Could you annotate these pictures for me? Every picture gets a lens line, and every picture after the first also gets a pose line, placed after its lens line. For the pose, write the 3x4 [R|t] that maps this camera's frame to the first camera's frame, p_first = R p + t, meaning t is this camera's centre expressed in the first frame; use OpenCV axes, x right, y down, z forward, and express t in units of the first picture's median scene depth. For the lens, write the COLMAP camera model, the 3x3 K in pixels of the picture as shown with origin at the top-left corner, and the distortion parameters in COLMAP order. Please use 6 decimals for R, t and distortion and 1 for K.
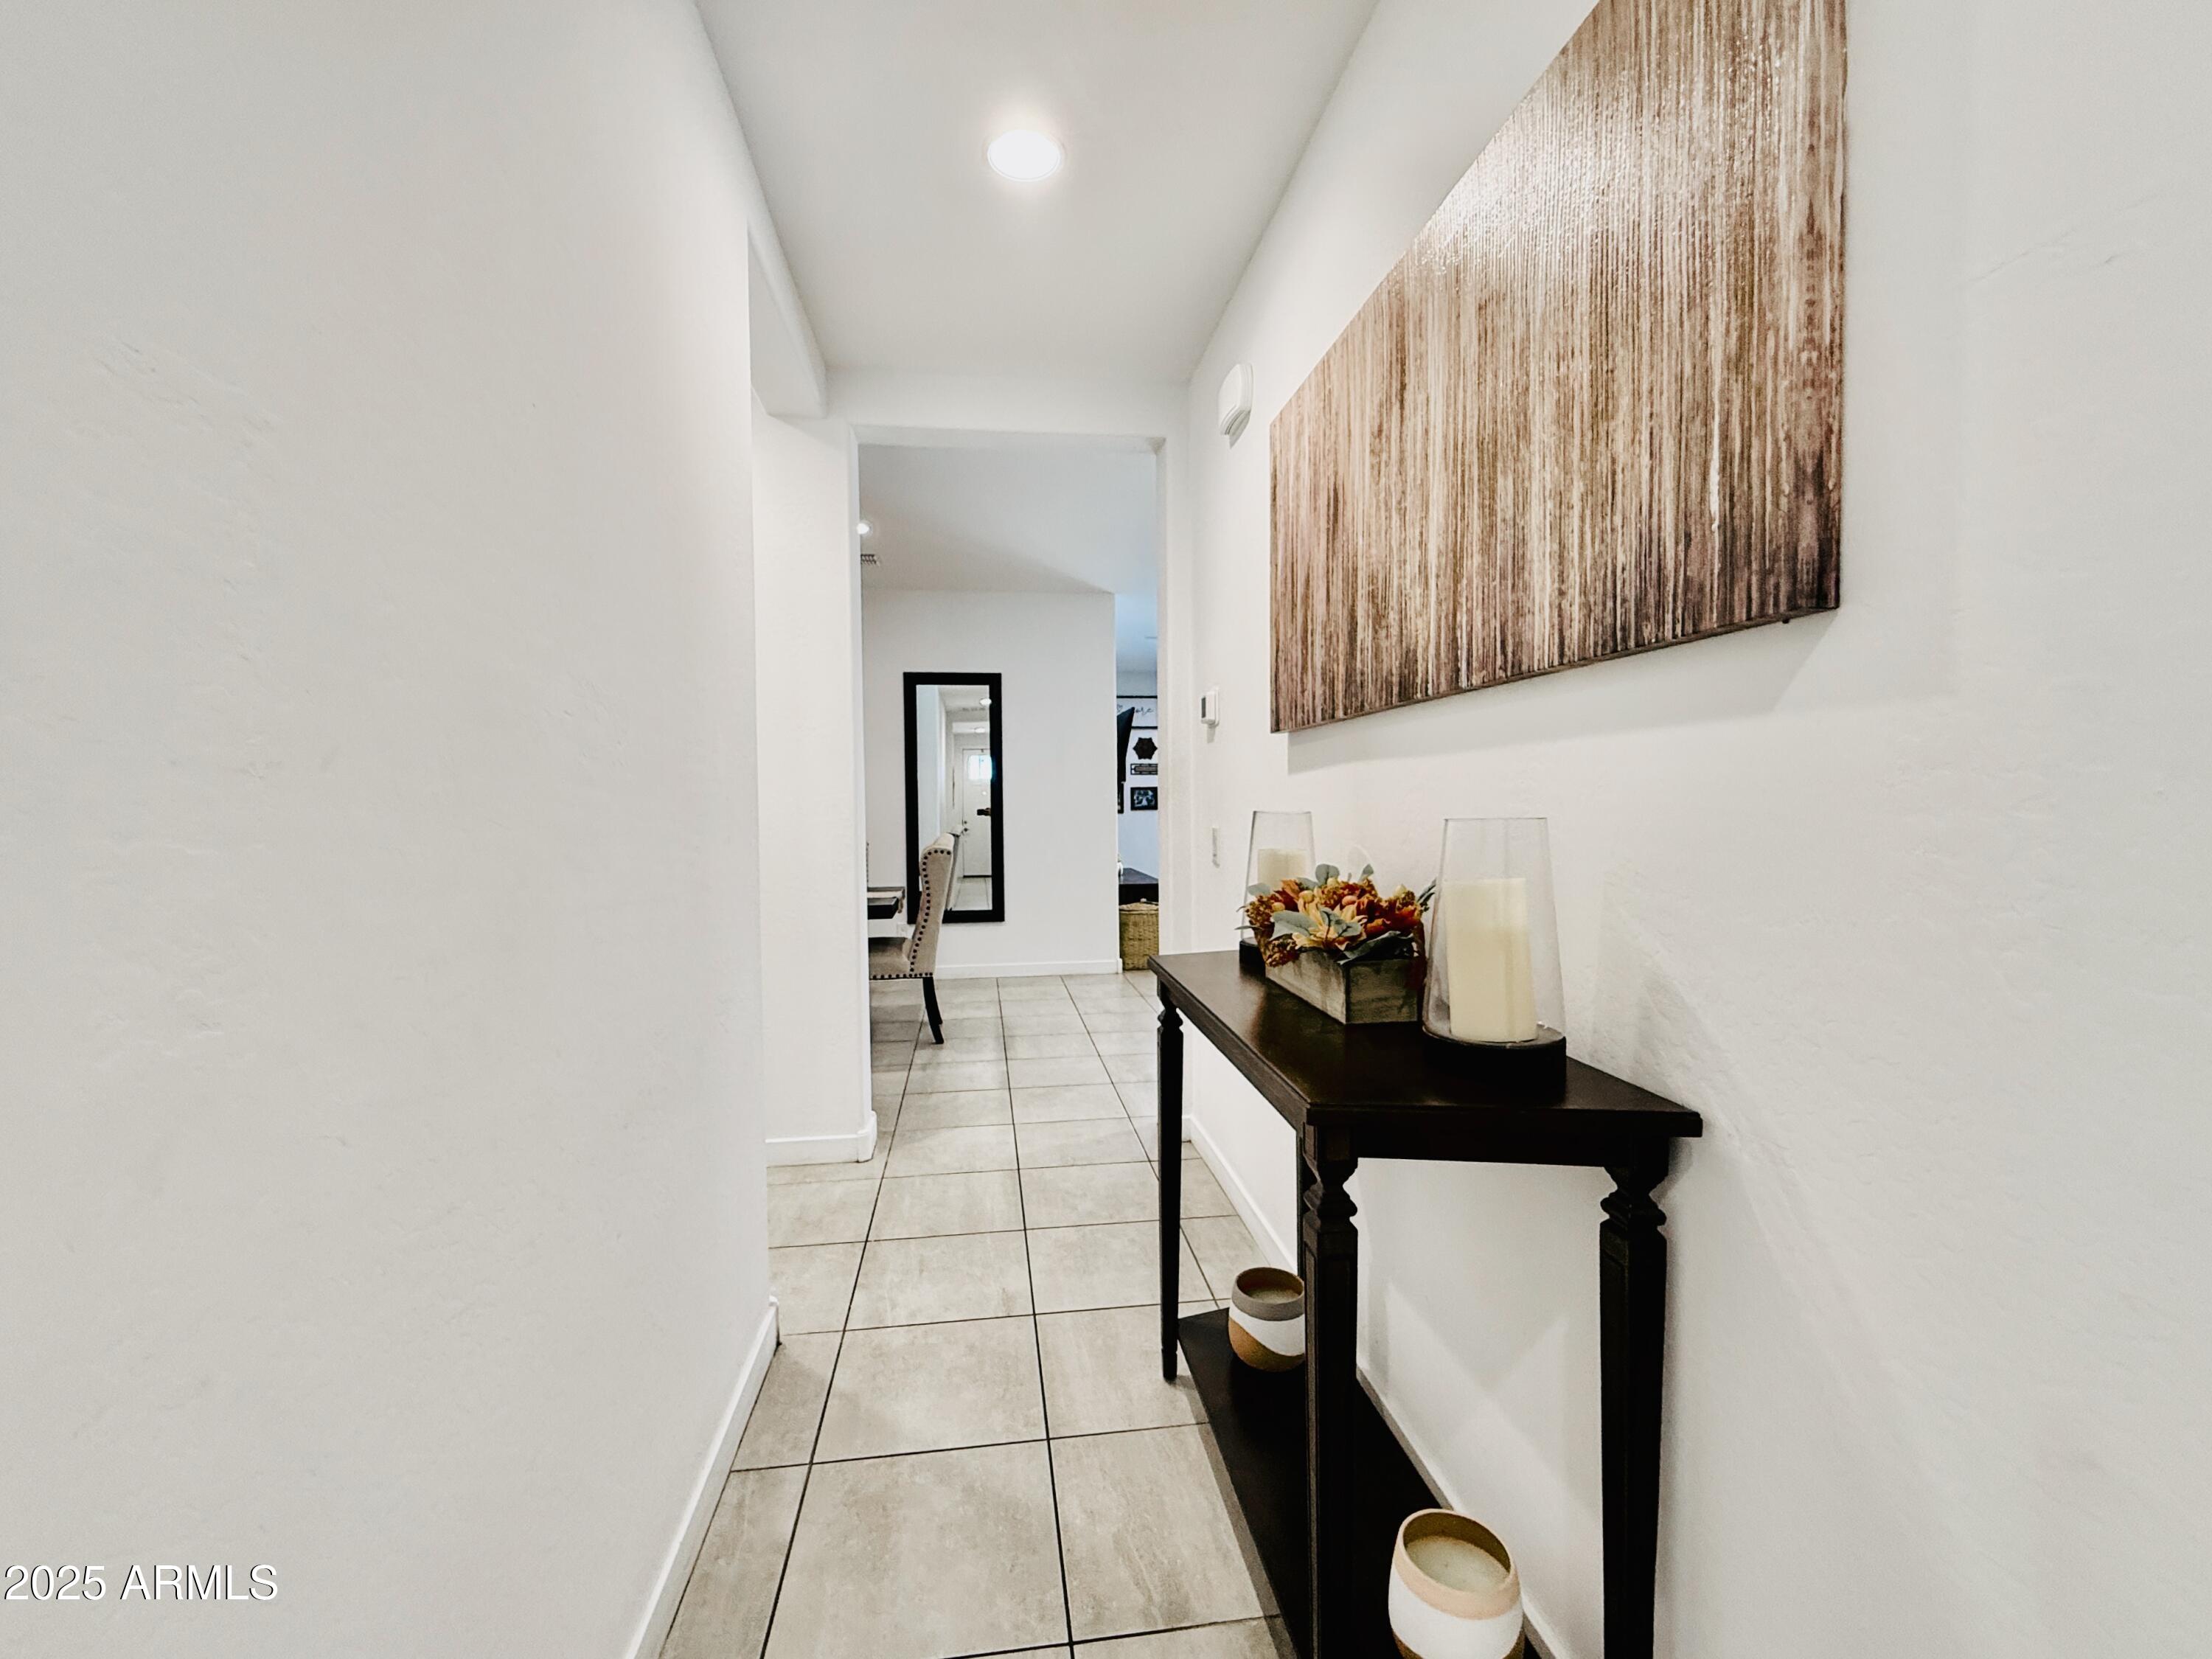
lens RADIAL K [[882.4, 0, 1107.0], [0, 882.4, 830.4], [0, 0, 1]] dist [0.002725, -0.000067]
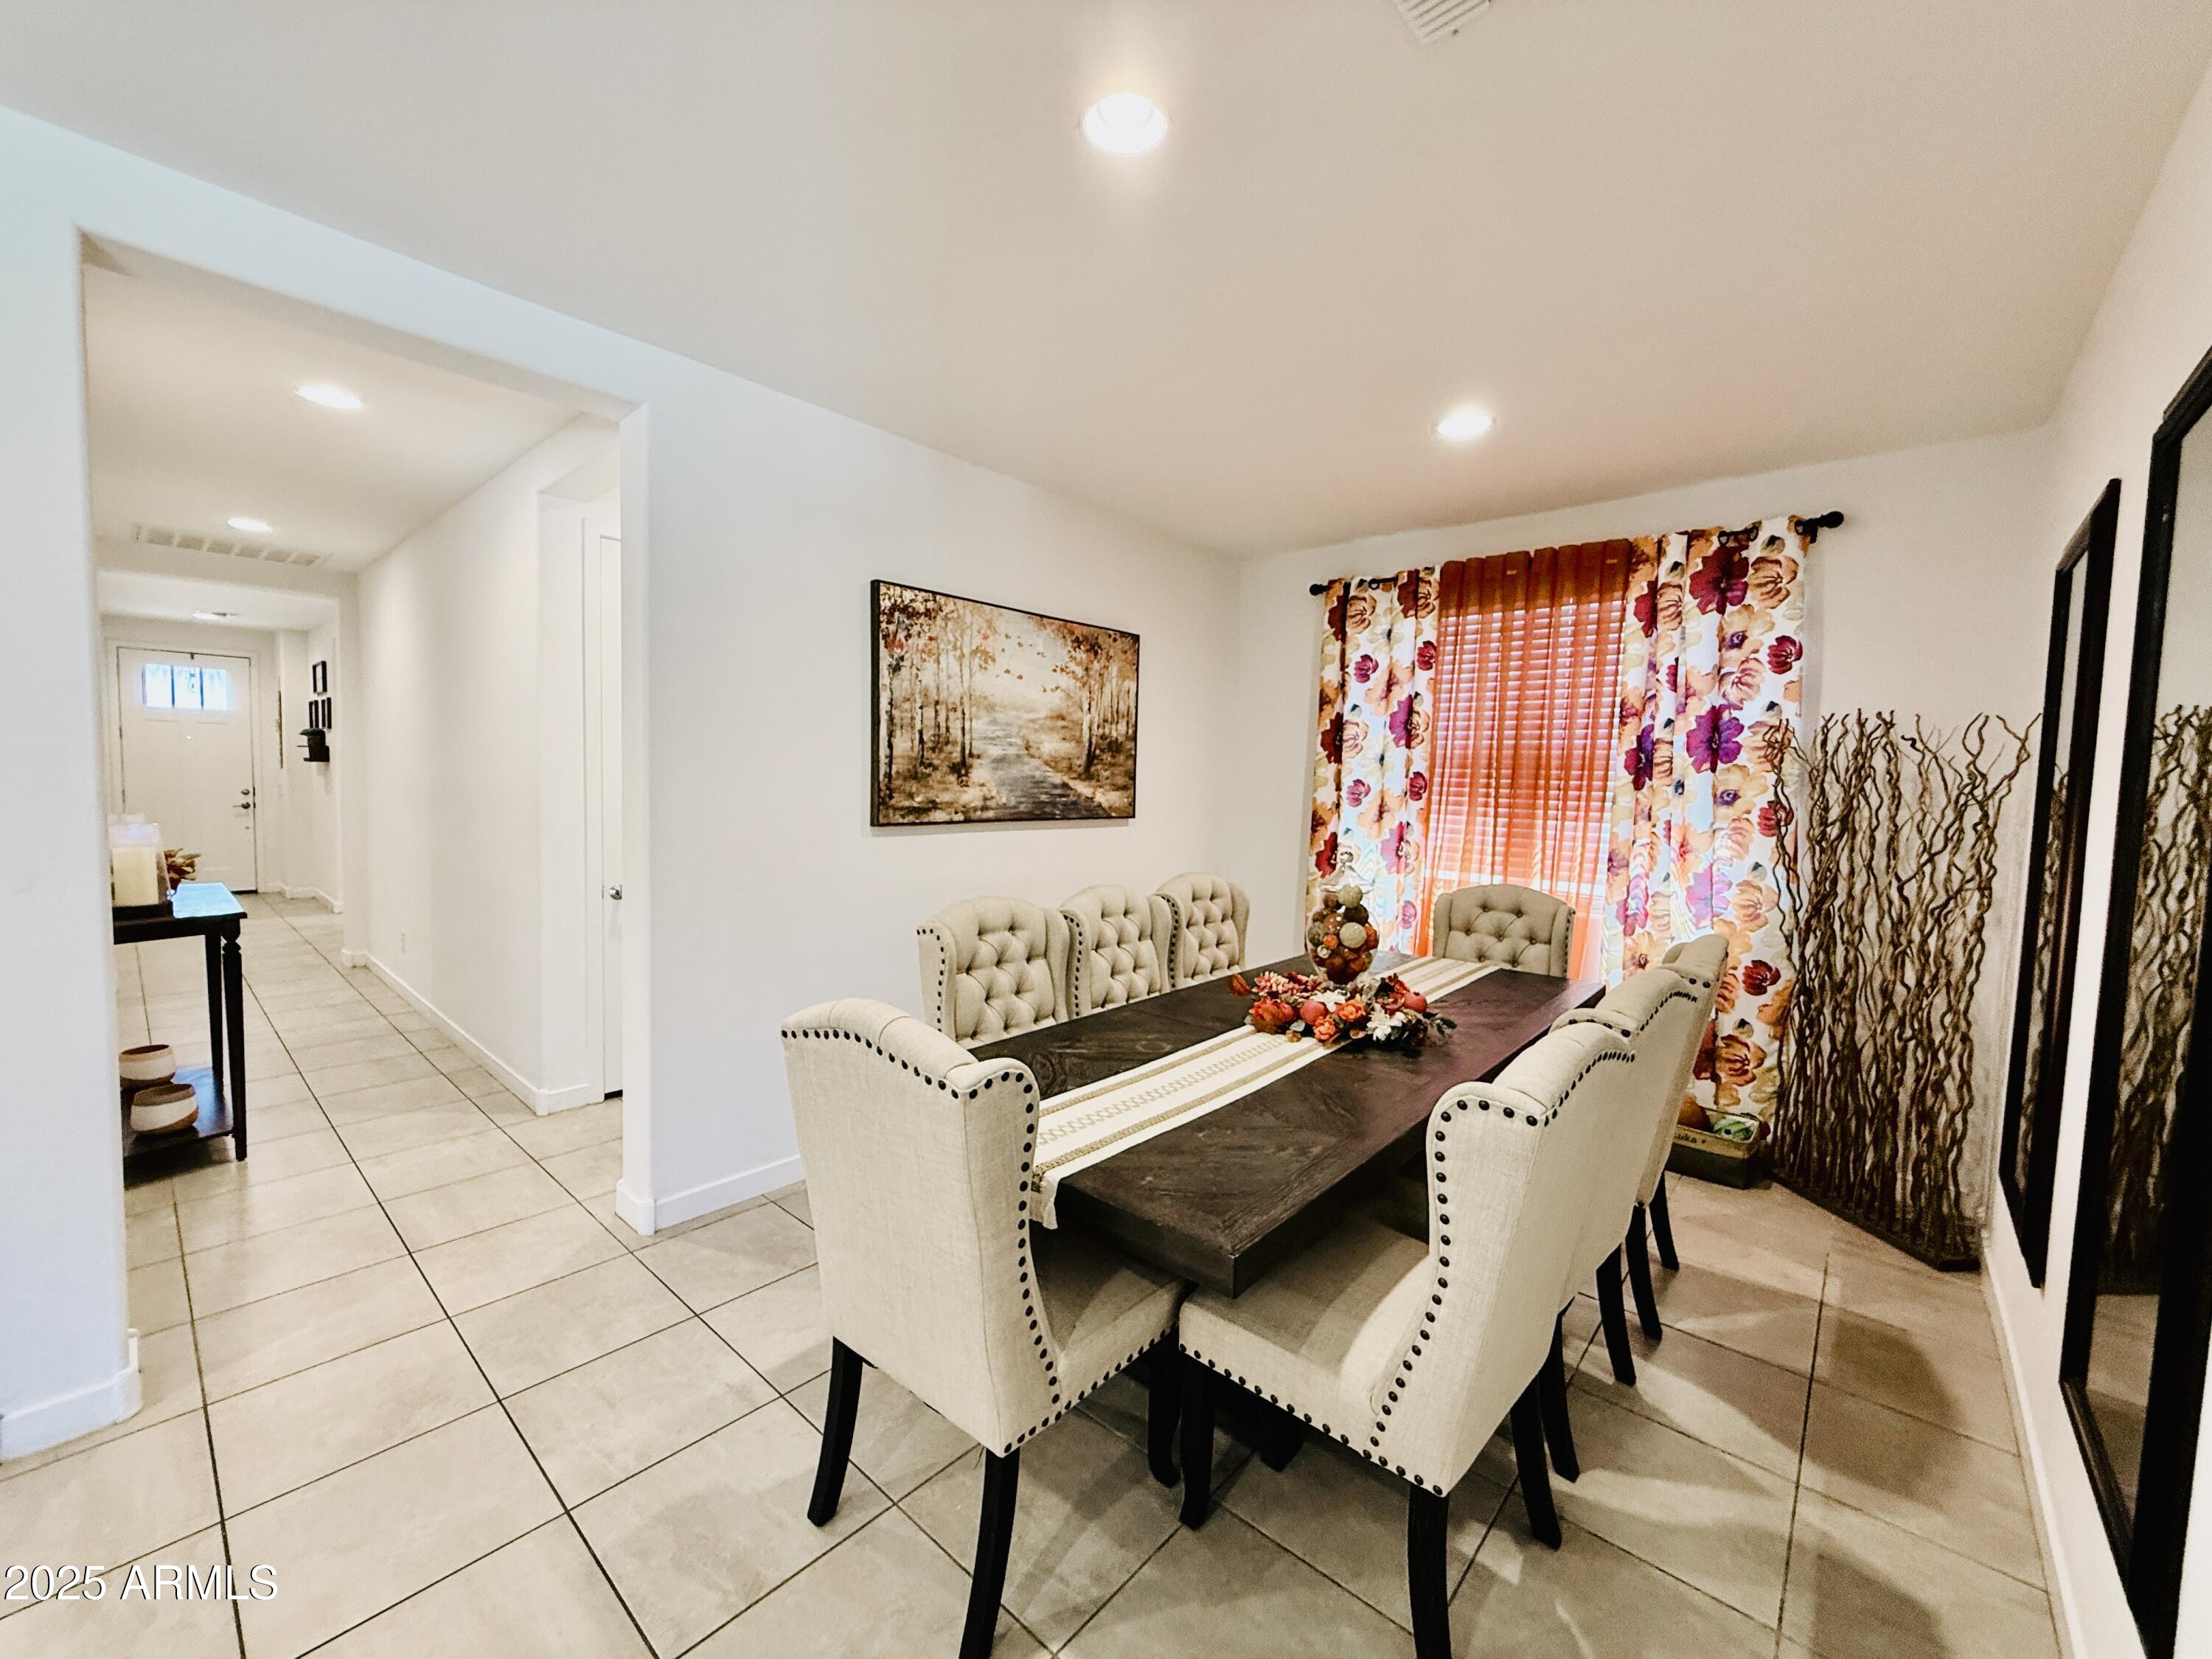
lens RADIAL K [[882.4, 0, 1104.5], [0, 882.4, 832.5], [0, 0, 1]] dist [0.002725, -0.000067]
pose [[-0.756340, 0.026673, -0.653635, -0.067017], [-0.041156, 0.995249, 0.088236, -0.135713], [0.652883, 0.093637, -0.751649, 2.240134]]
